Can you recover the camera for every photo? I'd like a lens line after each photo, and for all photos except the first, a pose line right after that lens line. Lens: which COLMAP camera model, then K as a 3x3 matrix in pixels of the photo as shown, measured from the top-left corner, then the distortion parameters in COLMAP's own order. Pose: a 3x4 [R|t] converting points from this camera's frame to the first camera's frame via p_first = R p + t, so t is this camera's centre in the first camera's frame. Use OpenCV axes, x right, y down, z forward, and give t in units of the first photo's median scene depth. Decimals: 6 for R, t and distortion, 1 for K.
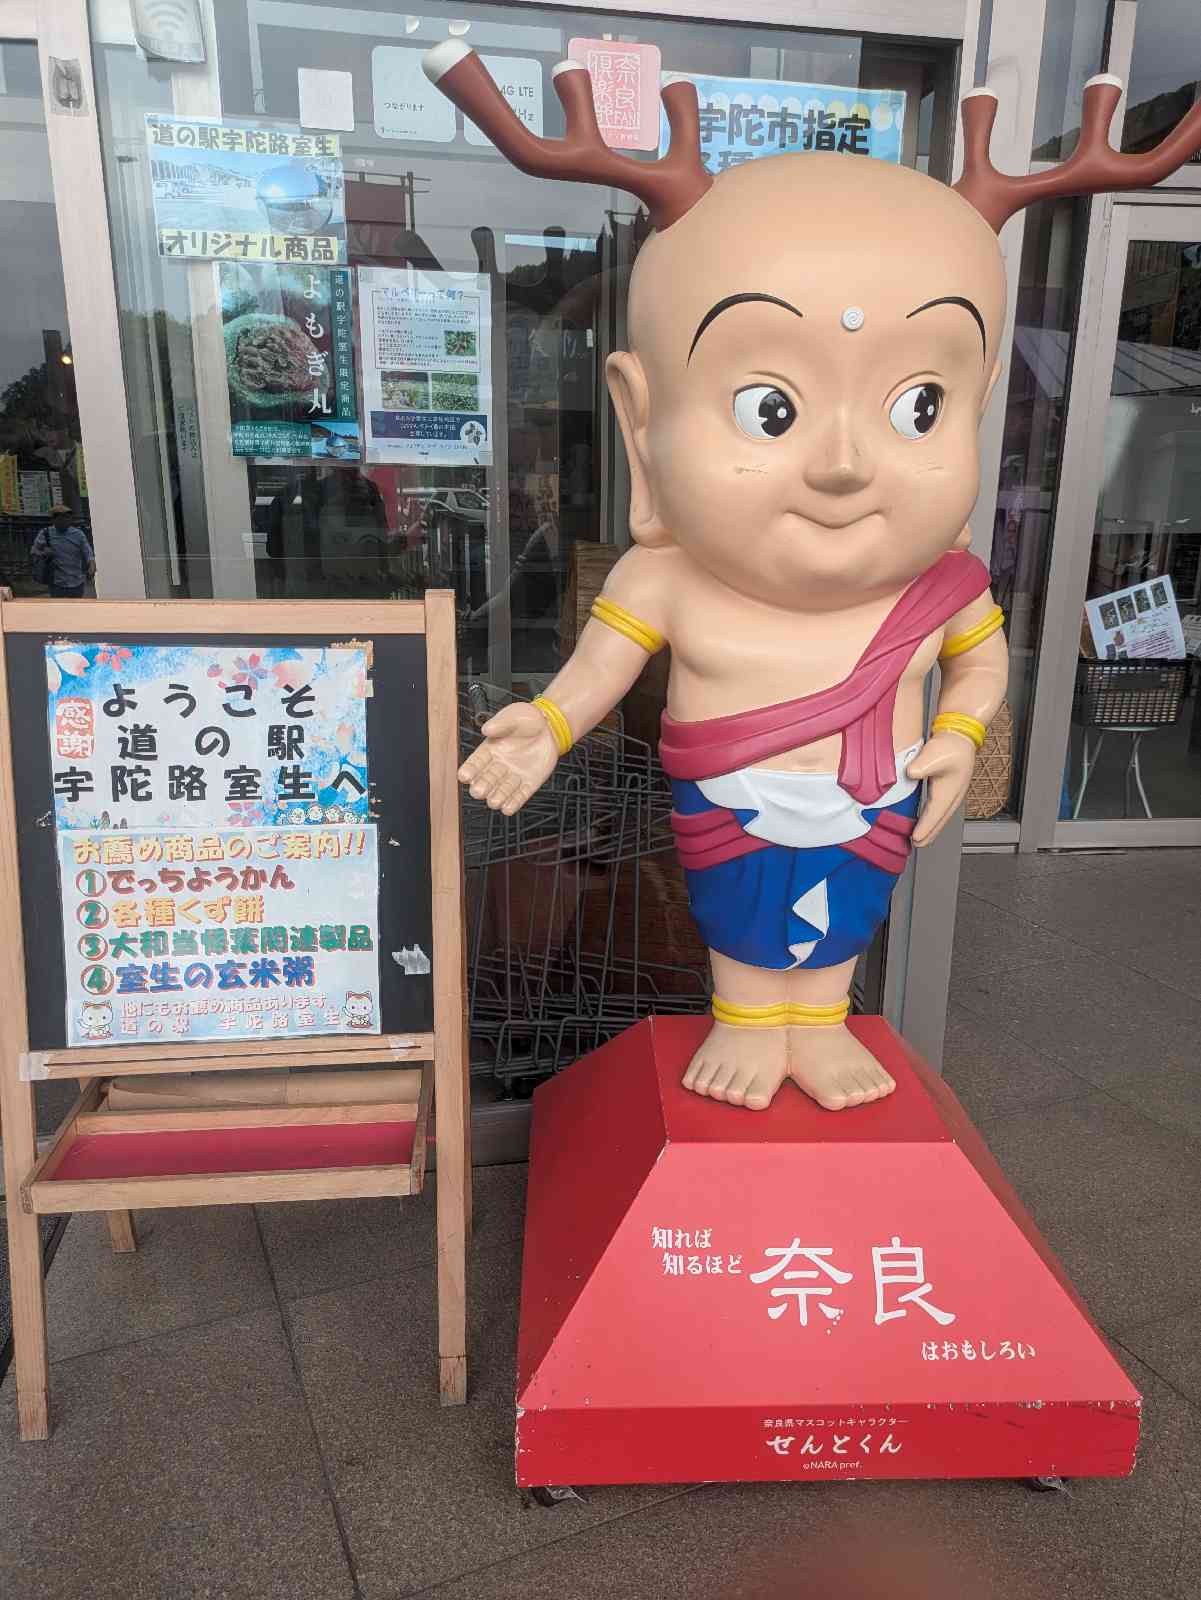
lens RADIAL K [[1072.3, 0, 597.8], [0, 1072.3, 807.6], [0, 0, 1]] dist [0.059157, -0.082007]
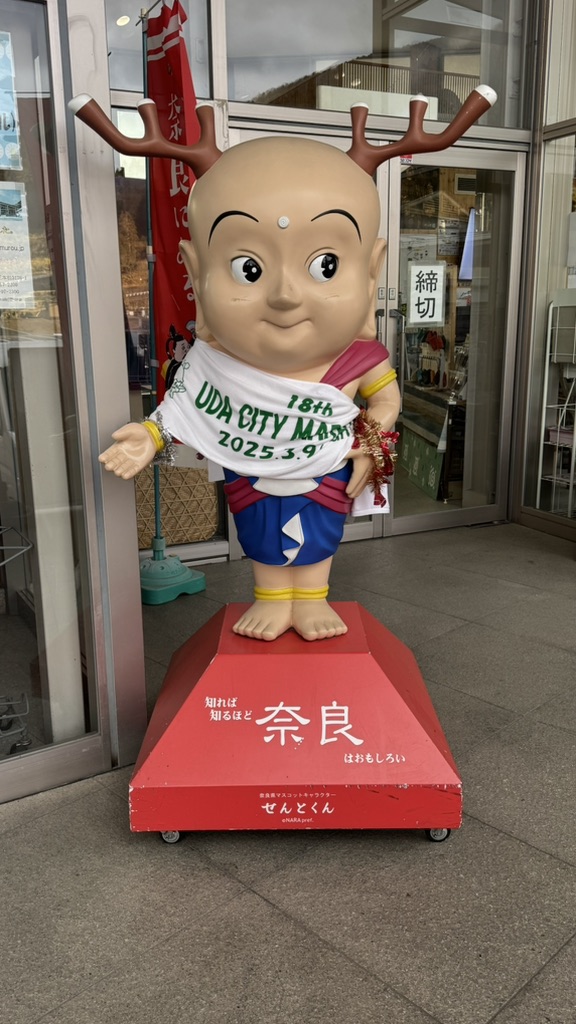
lens RADIAL K [[766.7, 0, 286.0], [0, 766.7, 516.0], [0, 0, 1]] dist [0.120347, -0.208639]
pose [[0.999319, -0.014975, -0.033712, 0.244540], [0.013973, 0.999459, -0.029788, 0.114793], [0.034140, 0.029296, 0.998988, -0.361472]]
